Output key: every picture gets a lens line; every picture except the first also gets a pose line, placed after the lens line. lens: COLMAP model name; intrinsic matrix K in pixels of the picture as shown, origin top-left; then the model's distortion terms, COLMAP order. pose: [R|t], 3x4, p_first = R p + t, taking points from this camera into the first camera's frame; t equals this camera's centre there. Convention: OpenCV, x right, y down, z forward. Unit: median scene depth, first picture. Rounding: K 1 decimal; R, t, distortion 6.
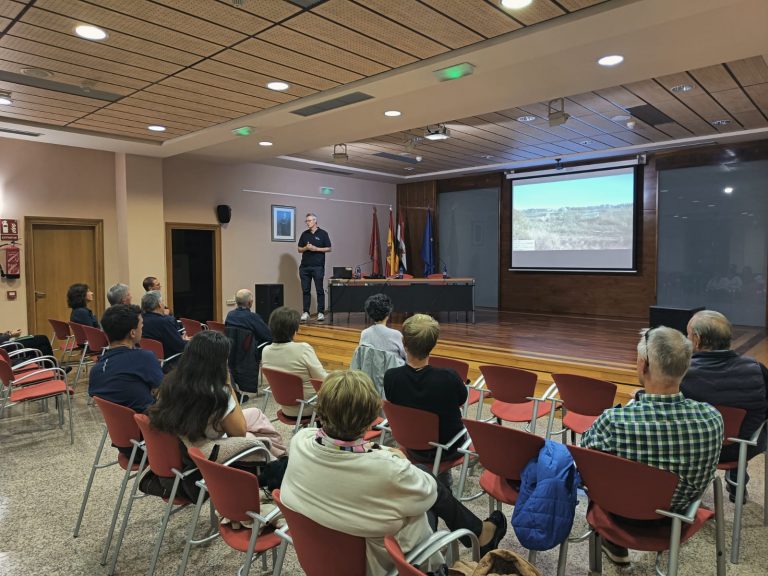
lens RADIAL K [[534.6, 0, 384.4], [0, 534.6, 281.7], [0, 0, 1]] dist [0.003575, 0.001975]
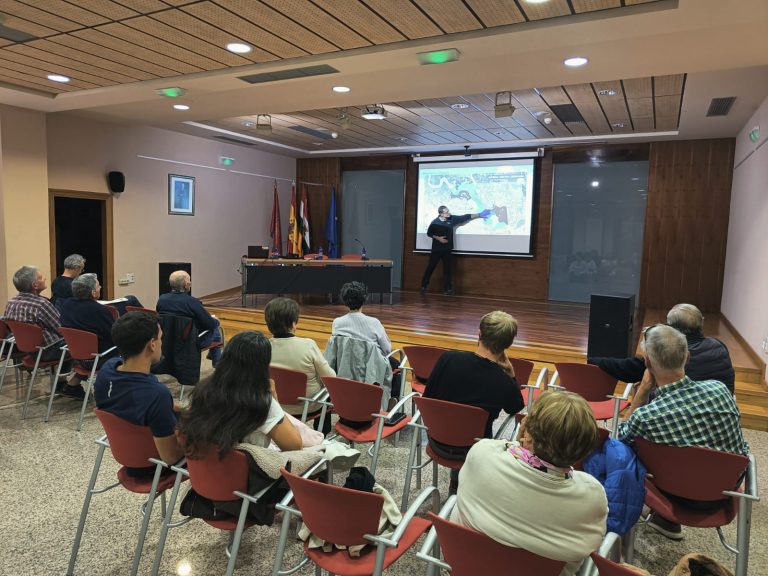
lens RADIAL K [[531.5, 0, 384.0], [0, 531.5, 288.0], [0, 0, 1]] dist [0.003020, -0.000226]
pose [[0.966565, 0.003915, 0.256393, -0.112319], [-0.019356, 0.998145, 0.057728, -0.012329], [-0.255691, -0.060761, 0.964847, 0.032151]]
